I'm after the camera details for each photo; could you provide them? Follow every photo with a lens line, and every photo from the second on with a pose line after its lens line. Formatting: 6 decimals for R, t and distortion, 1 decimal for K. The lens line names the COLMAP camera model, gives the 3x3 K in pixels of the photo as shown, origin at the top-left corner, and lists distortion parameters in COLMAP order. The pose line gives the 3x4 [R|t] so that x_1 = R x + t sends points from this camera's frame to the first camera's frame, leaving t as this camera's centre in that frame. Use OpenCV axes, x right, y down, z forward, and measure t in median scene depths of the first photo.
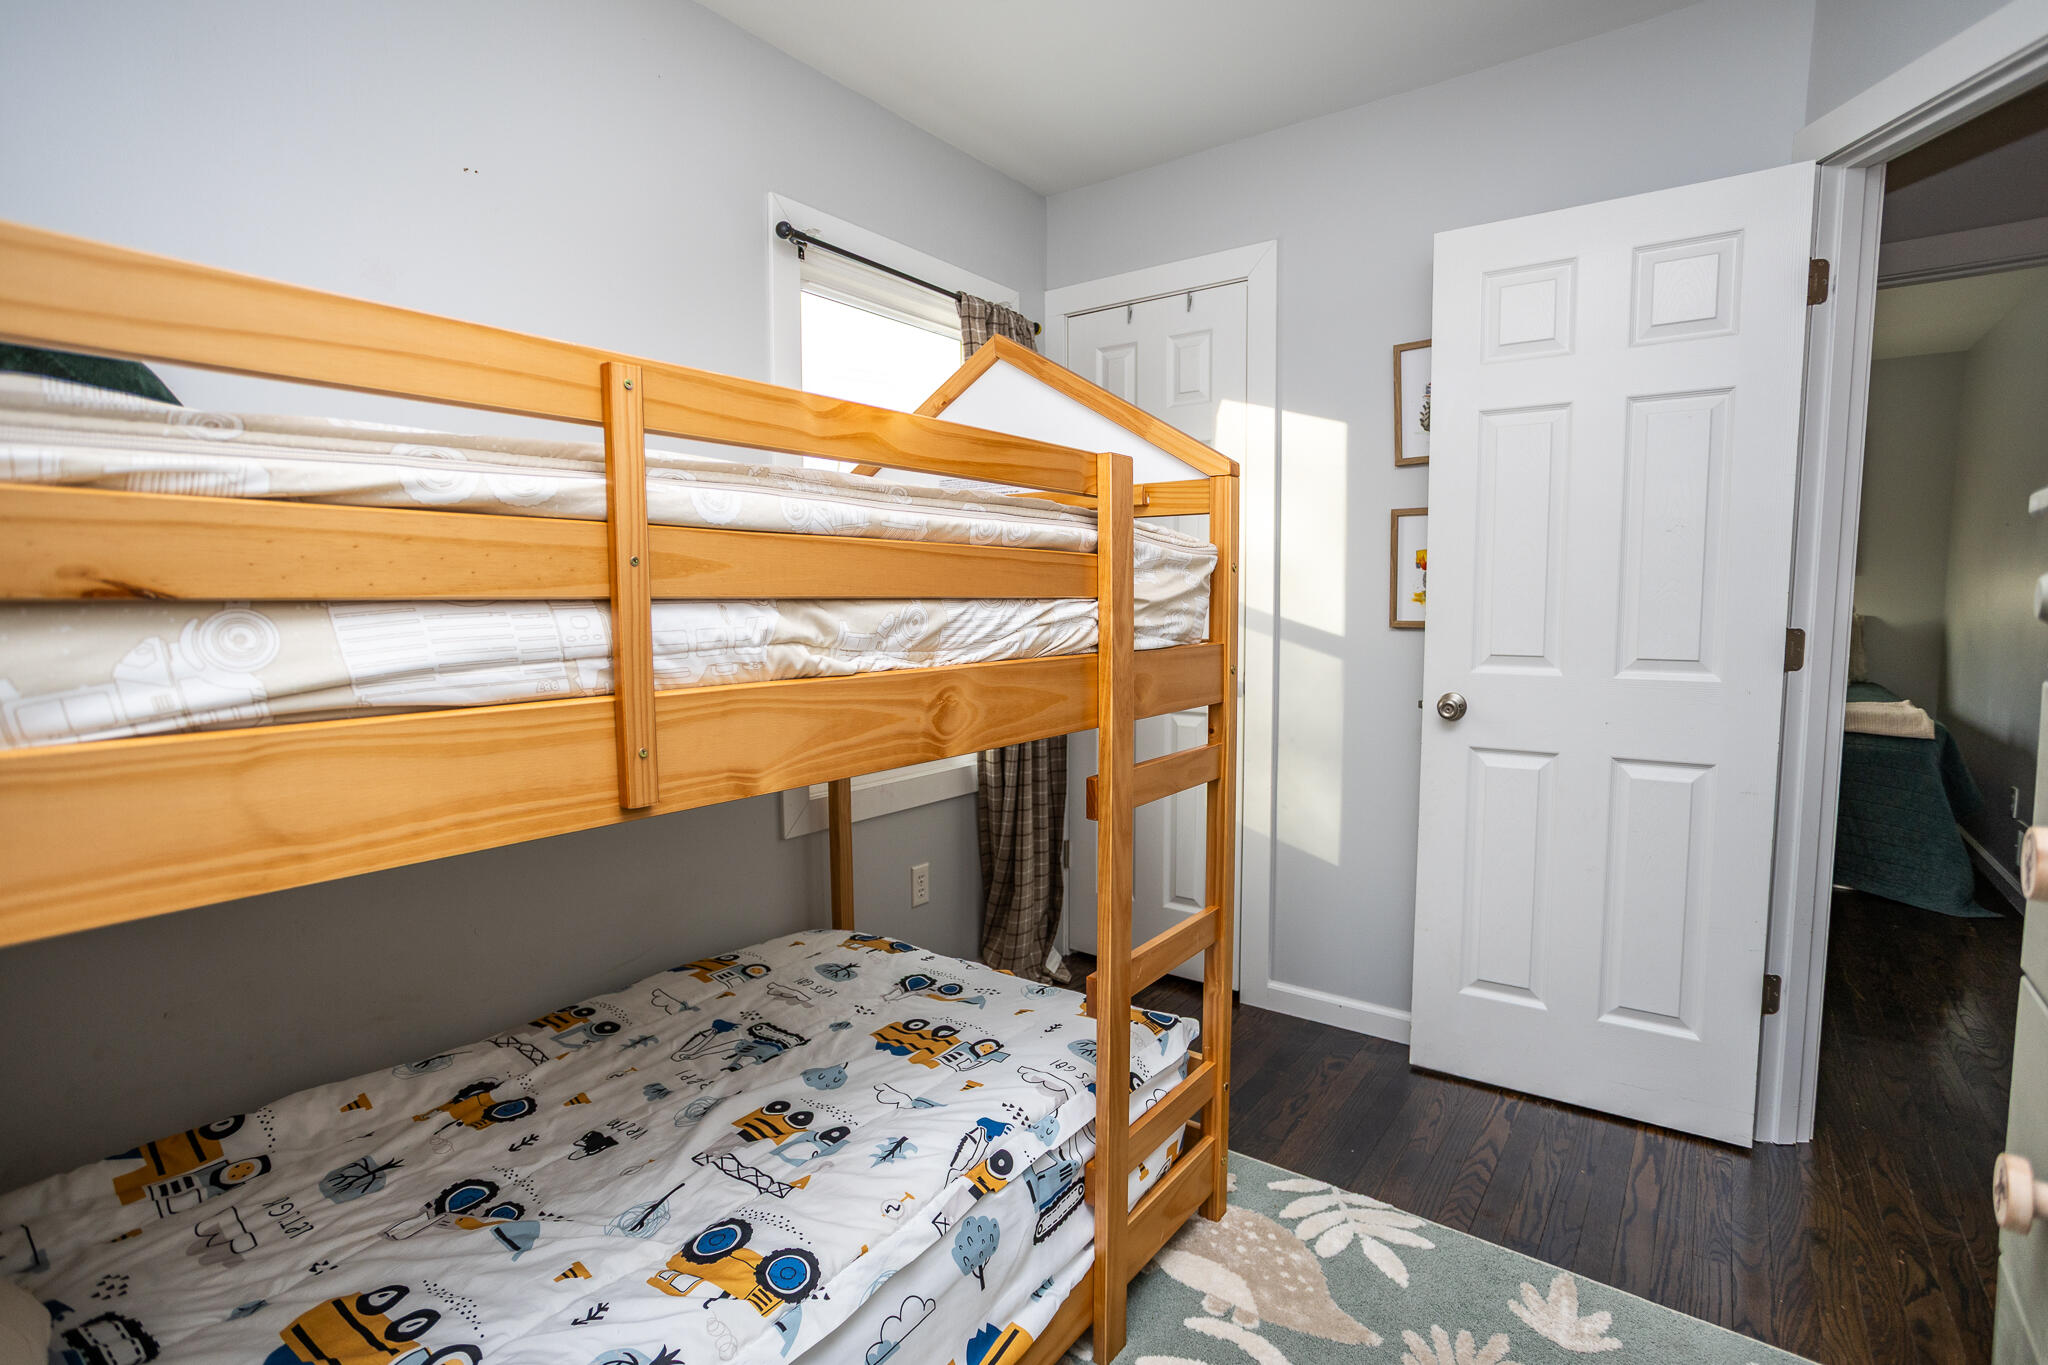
lens RADIAL K [[983.3, 0, 1030.9], [0, 983.3, 684.3], [0, 0, 1]] dist [-0.021690, 0.000307]
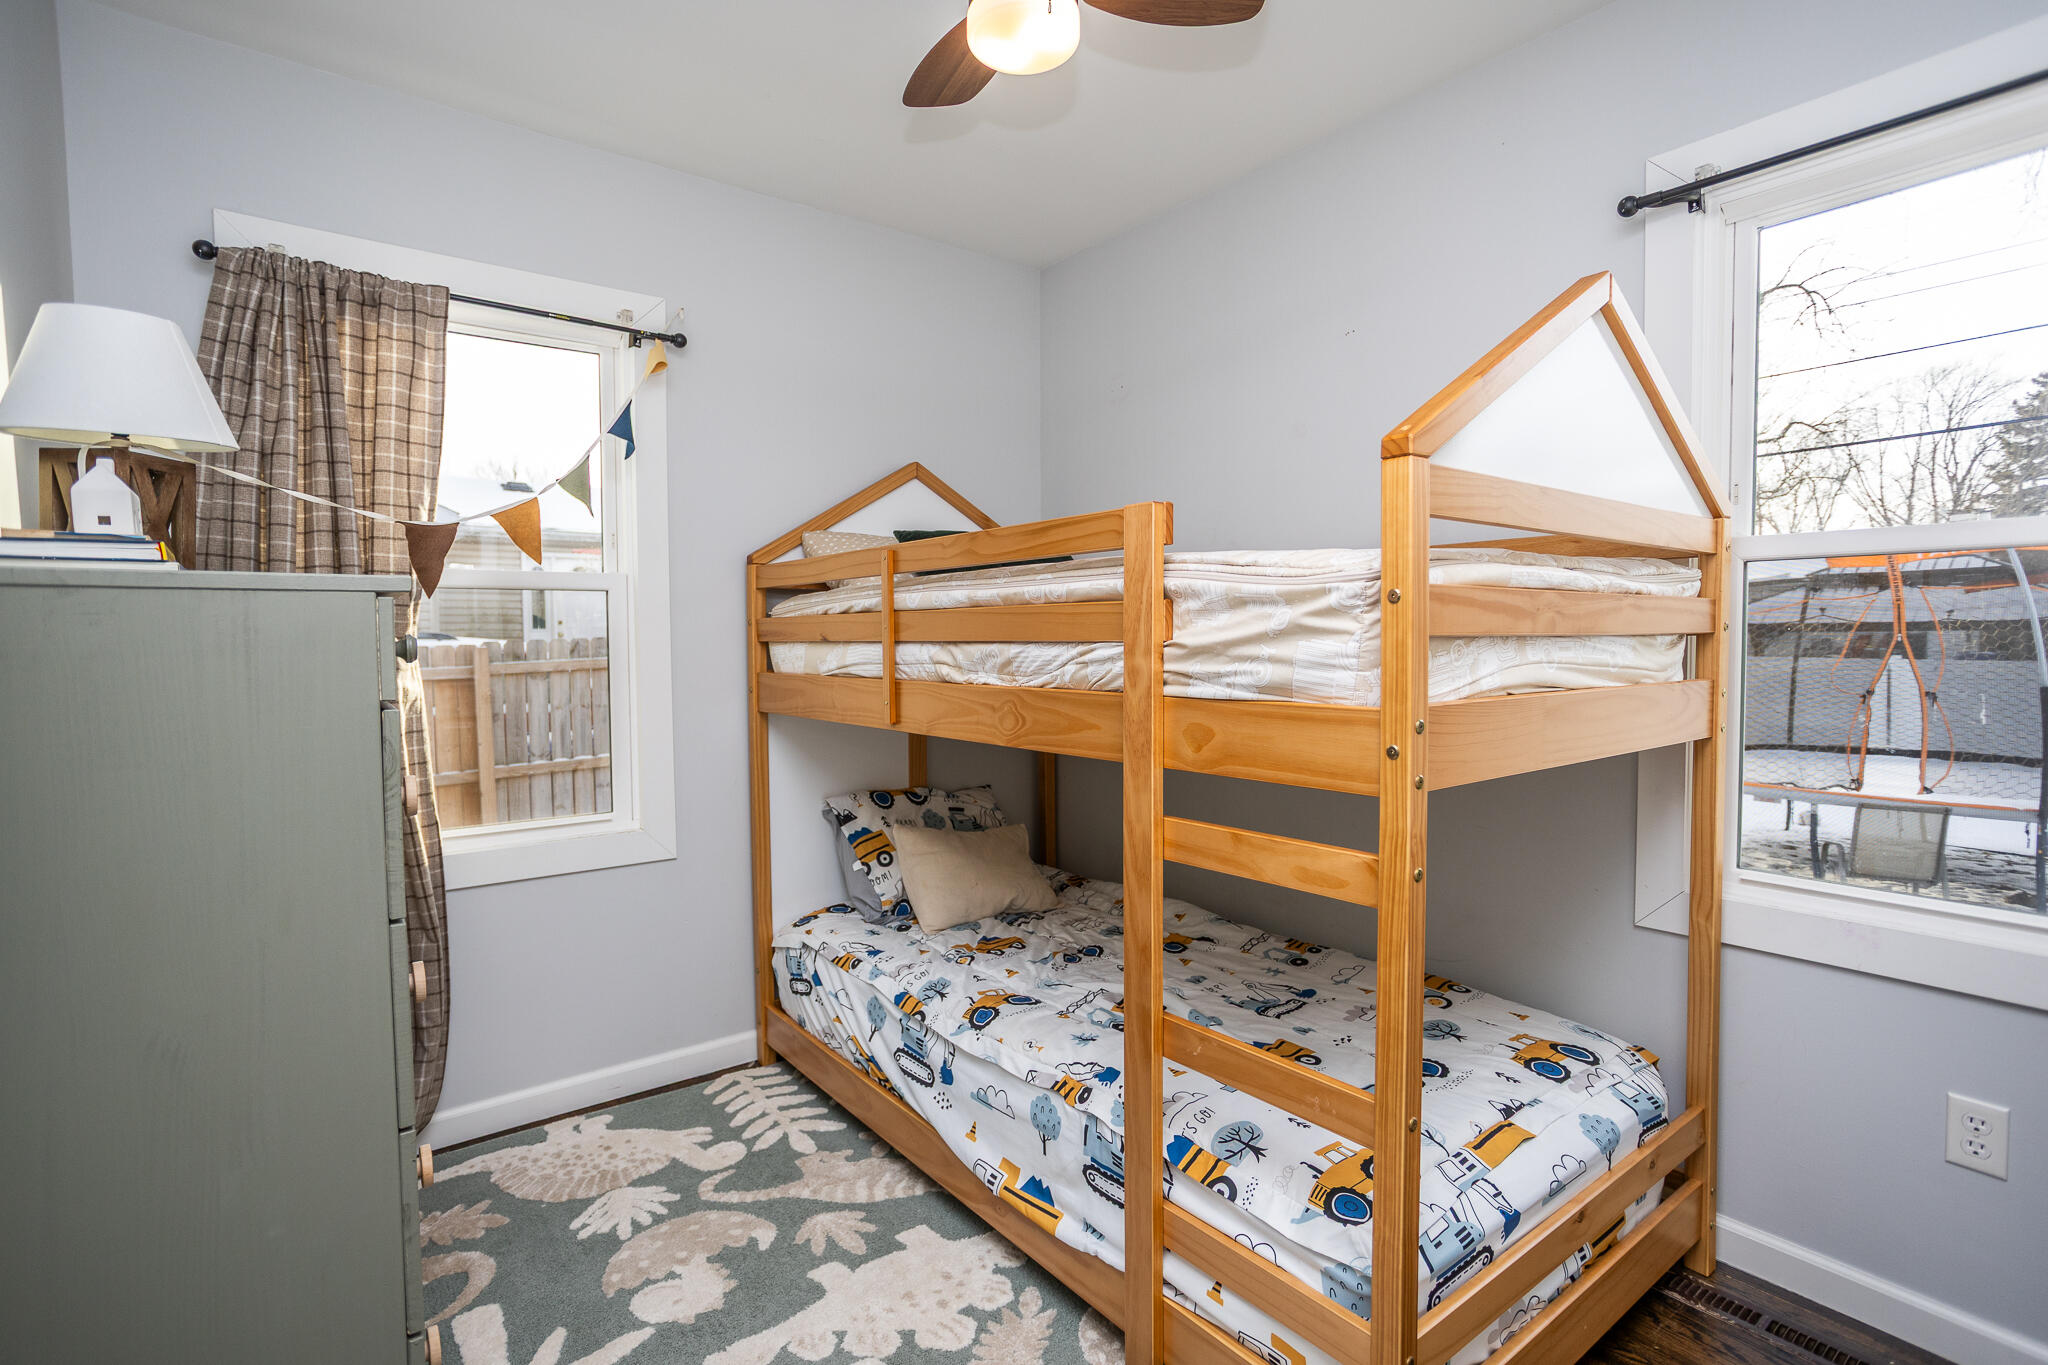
lens RADIAL K [[983.3, 0, 1030.9], [0, 983.3, 684.3], [0, 0, 1]] dist [-0.021690, 0.000307]
pose [[-0.271876, 0.049480, -0.961059, 1.240117], [-0.077596, 0.994298, 0.073143, -0.122049], [0.959199, 0.094460, -0.266486, 1.303934]]
